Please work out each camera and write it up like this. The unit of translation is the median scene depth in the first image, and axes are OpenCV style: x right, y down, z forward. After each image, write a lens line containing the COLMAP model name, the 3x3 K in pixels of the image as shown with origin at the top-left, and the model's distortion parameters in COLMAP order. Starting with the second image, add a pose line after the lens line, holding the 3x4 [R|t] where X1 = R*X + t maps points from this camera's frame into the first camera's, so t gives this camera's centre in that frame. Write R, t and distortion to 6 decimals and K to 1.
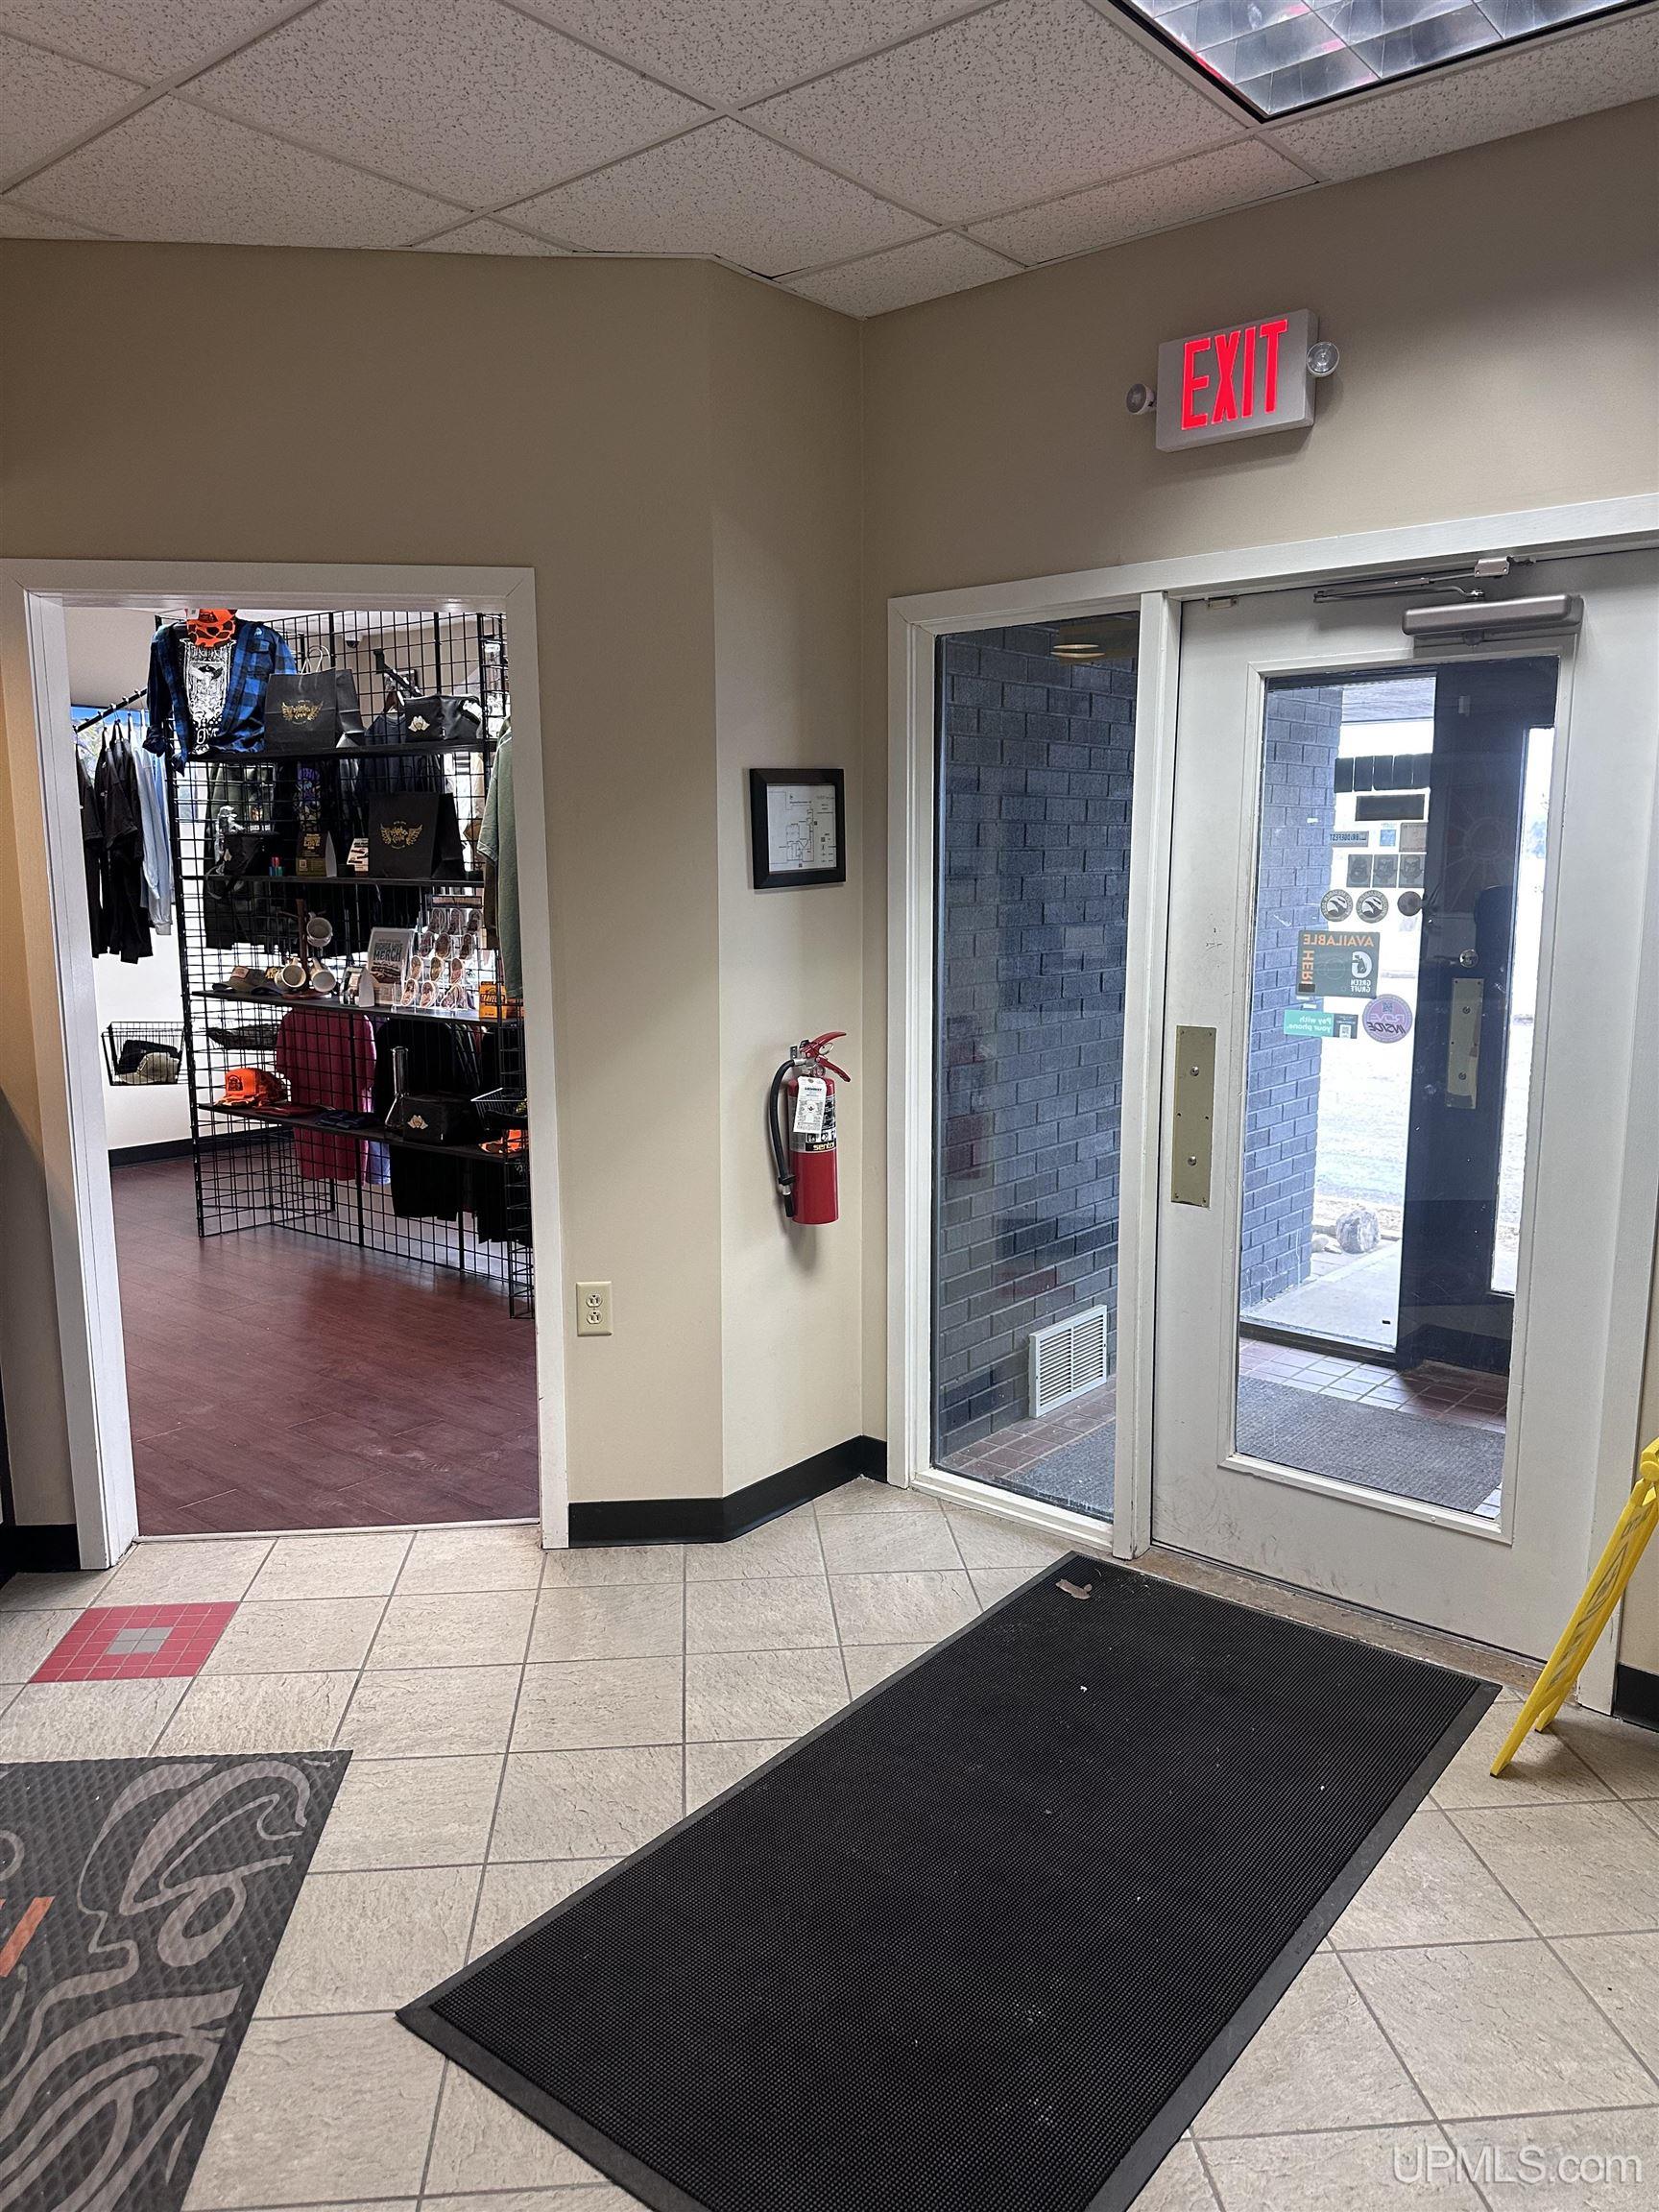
lens RADIAL K [[1560.3, 0, 824.2], [0, 1560.3, 1121.4], [0, 0, 1]] dist [0.034835, -0.042096]
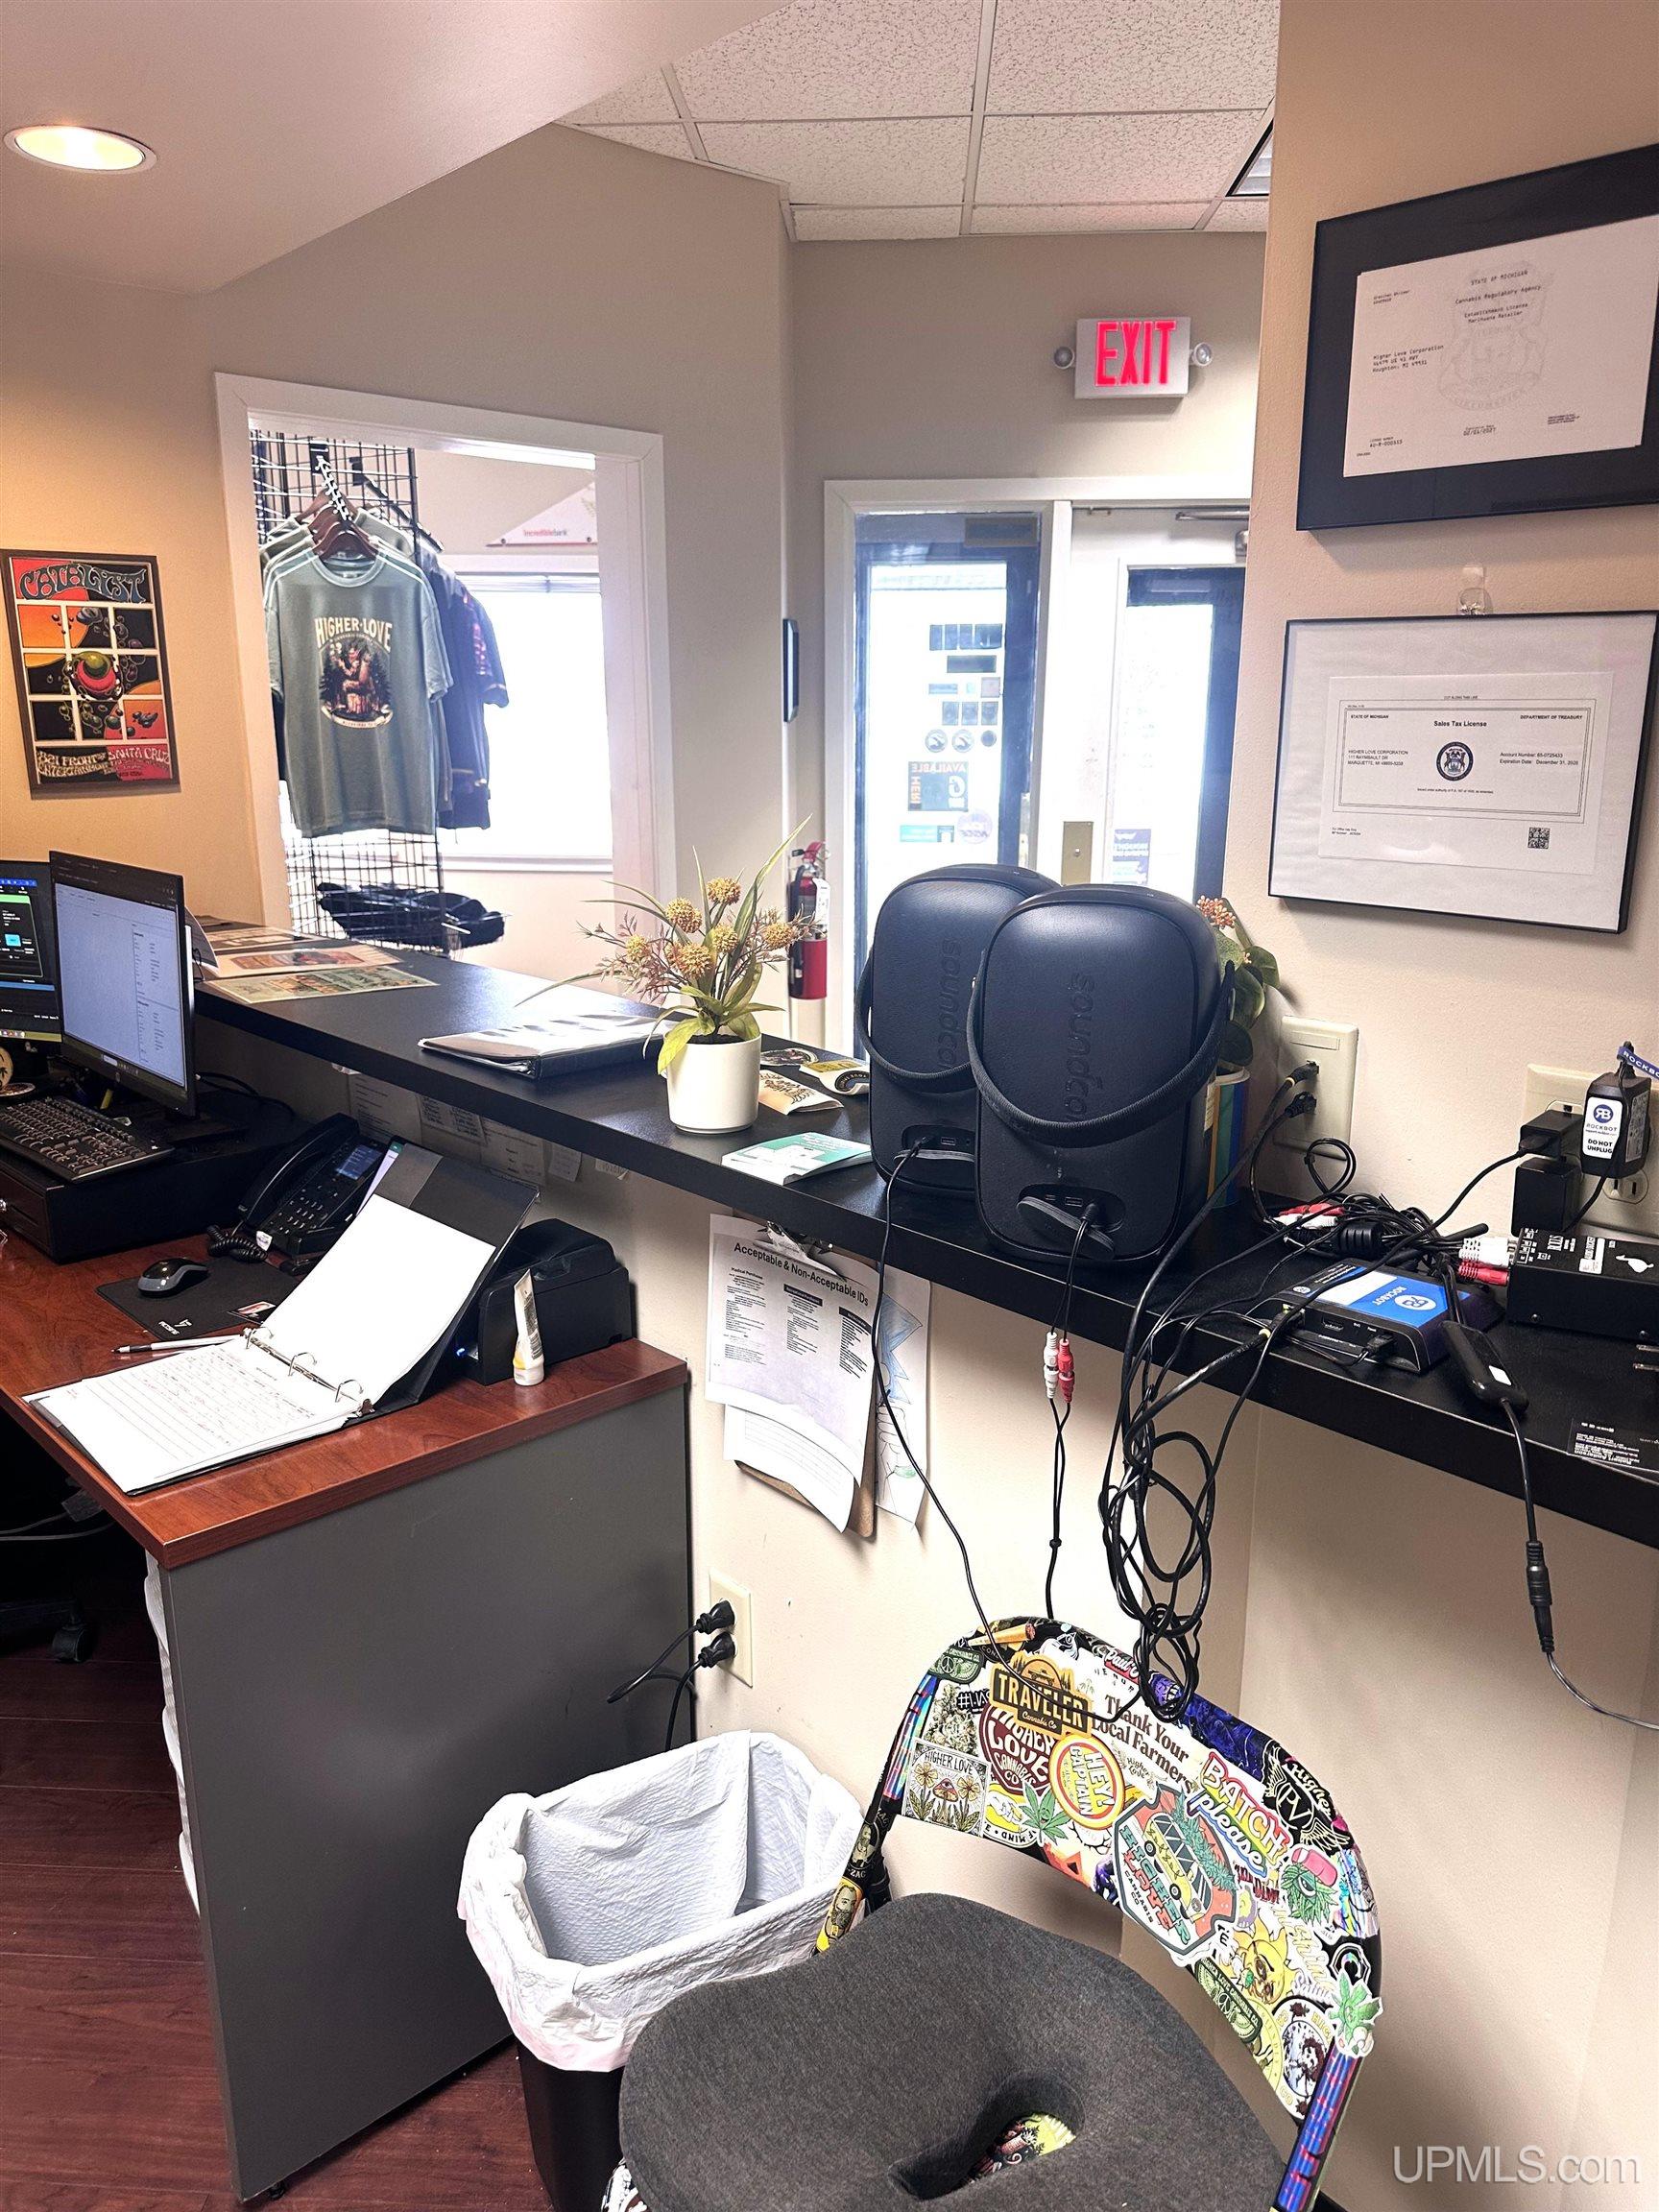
lens RADIAL K [[1560.3, 0, 798.4], [0, 1560.3, 1129.7], [0, 0, 1]] dist [0.034835, -0.042096]
pose [[0.801276, -0.157461, 0.577202, -0.796605], [0.105137, 0.986791, 0.123244, 0.014435], [-0.588984, -0.038067, 0.807248, -0.005299]]
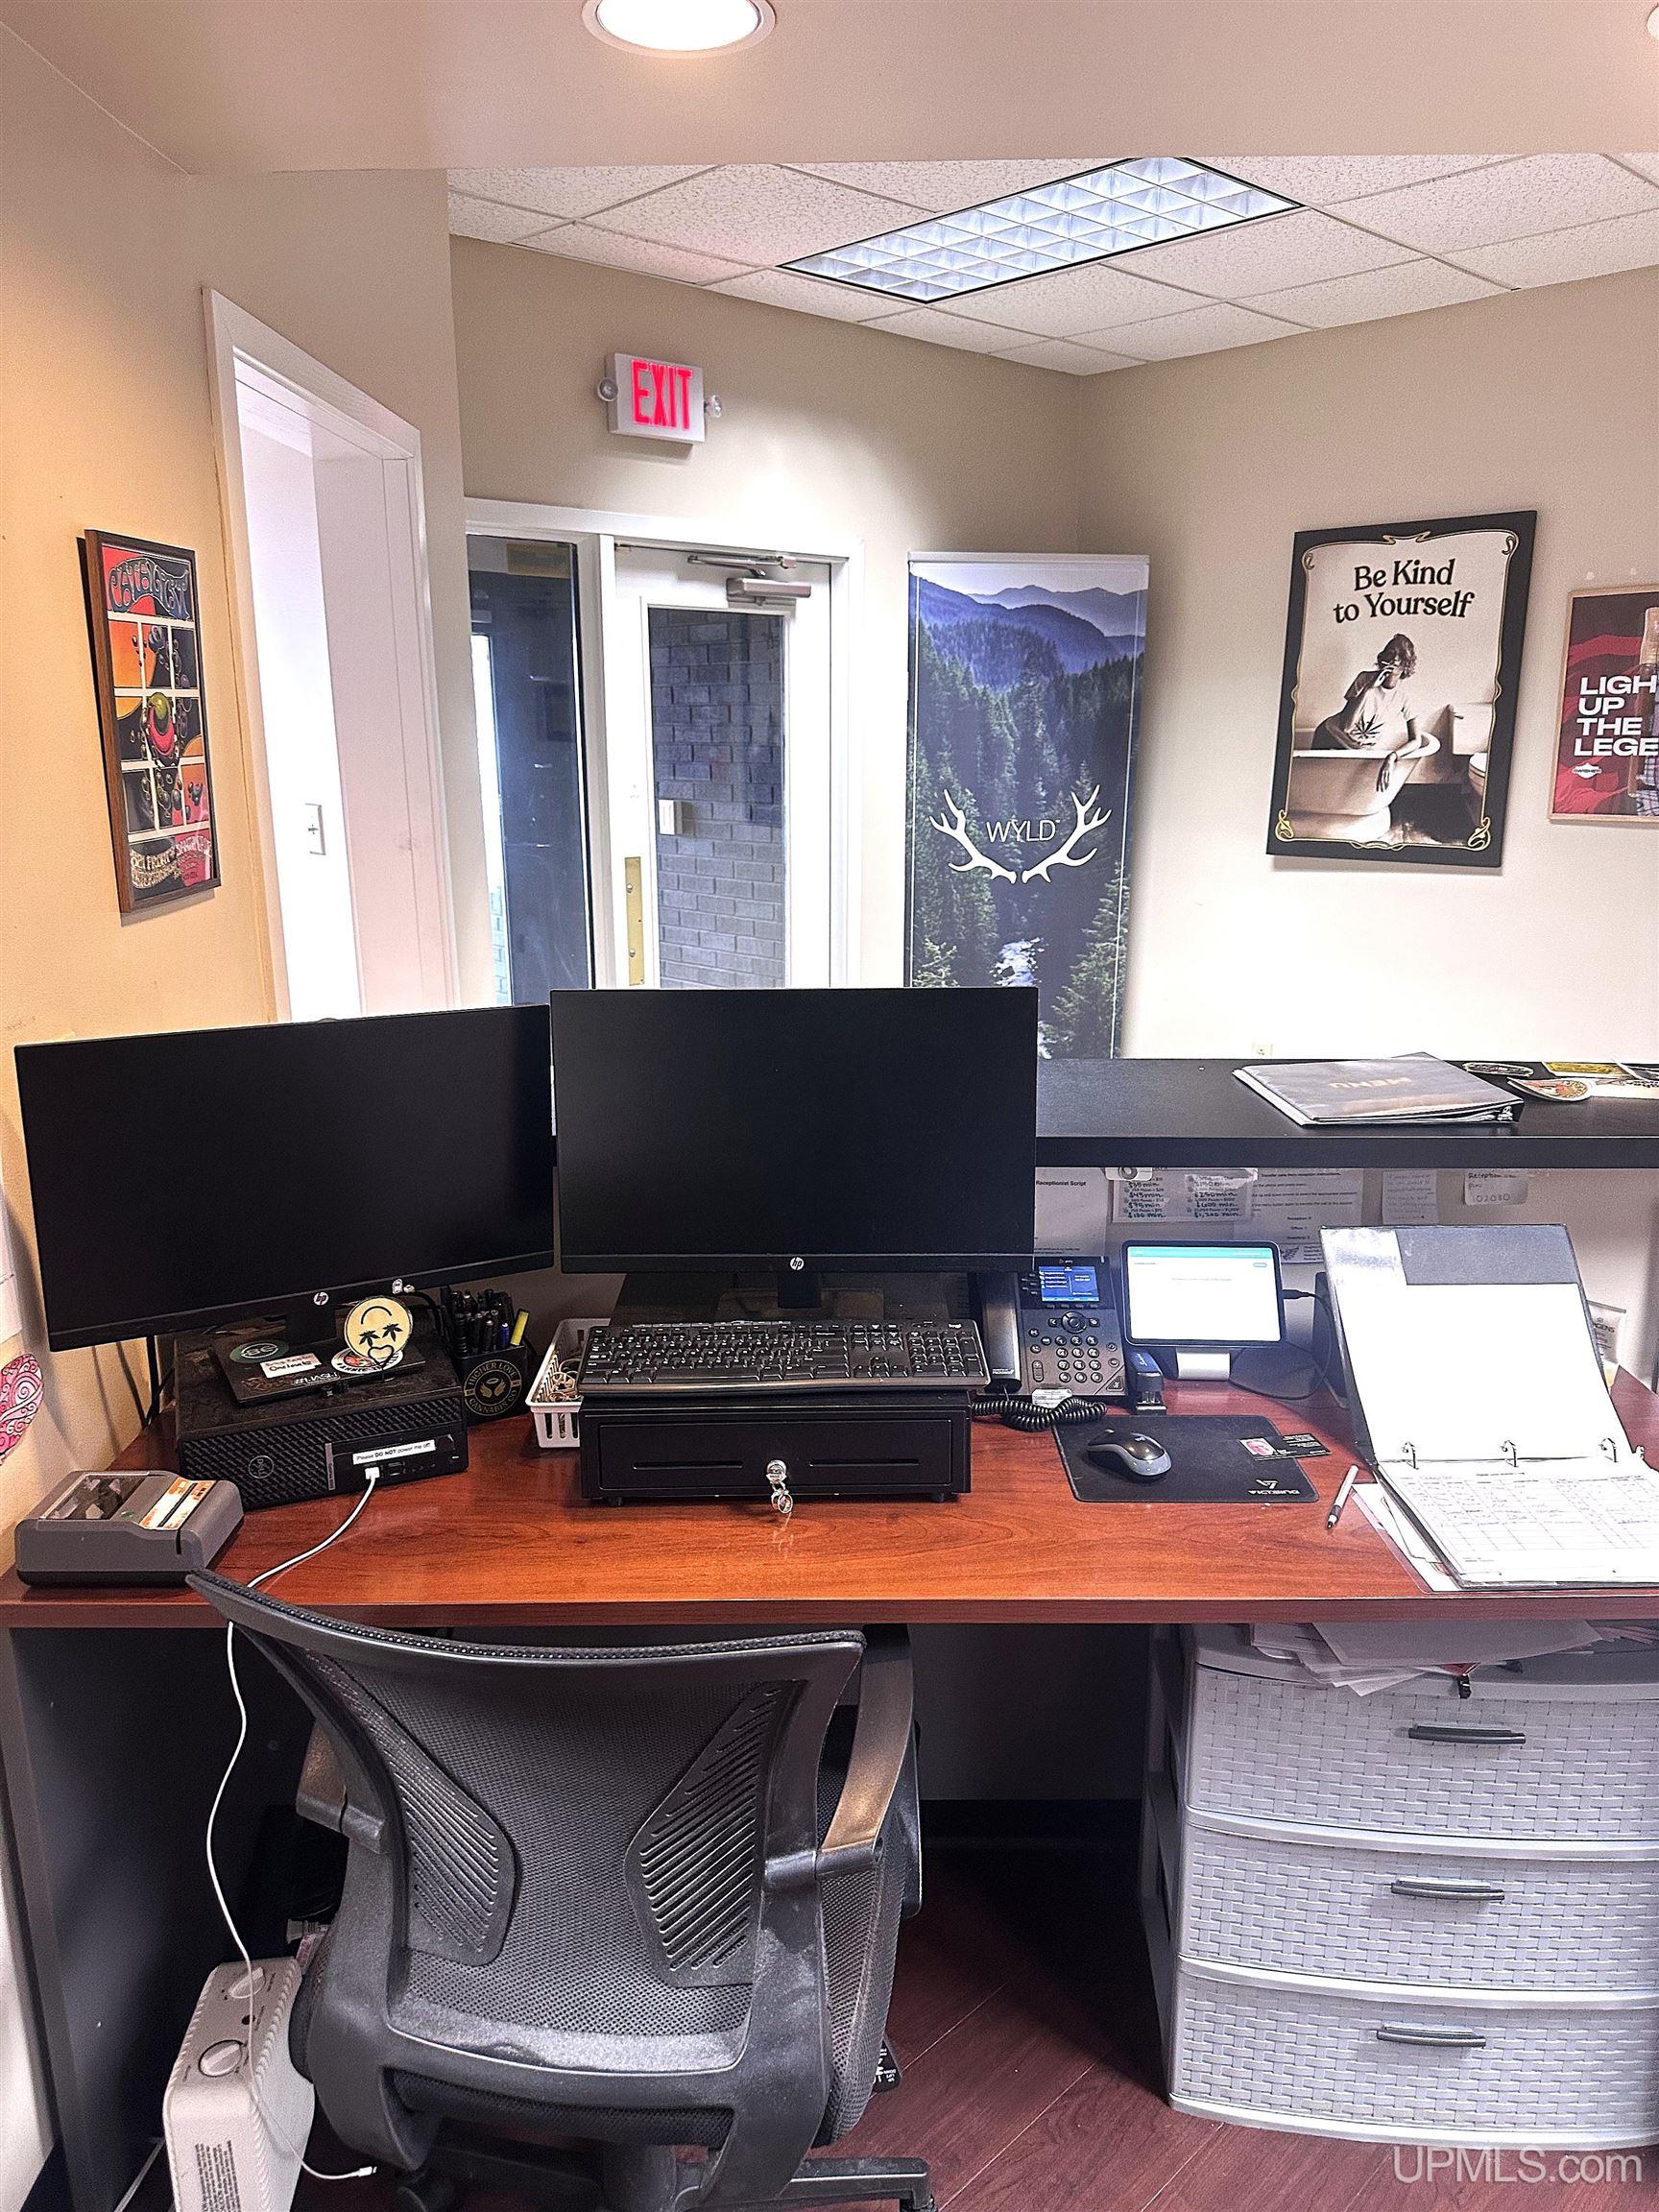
lens RADIAL K [[1560.3, 0, 803.3], [0, 1560.3, 1153.6], [0, 0, 1]] dist [0.034835, -0.042096]
pose [[0.127027, -0.267681, 0.955097, -1.122418], [0.170495, 0.954459, 0.244827, -0.117482], [-0.977137, 0.131739, 0.166880, 0.618214]]
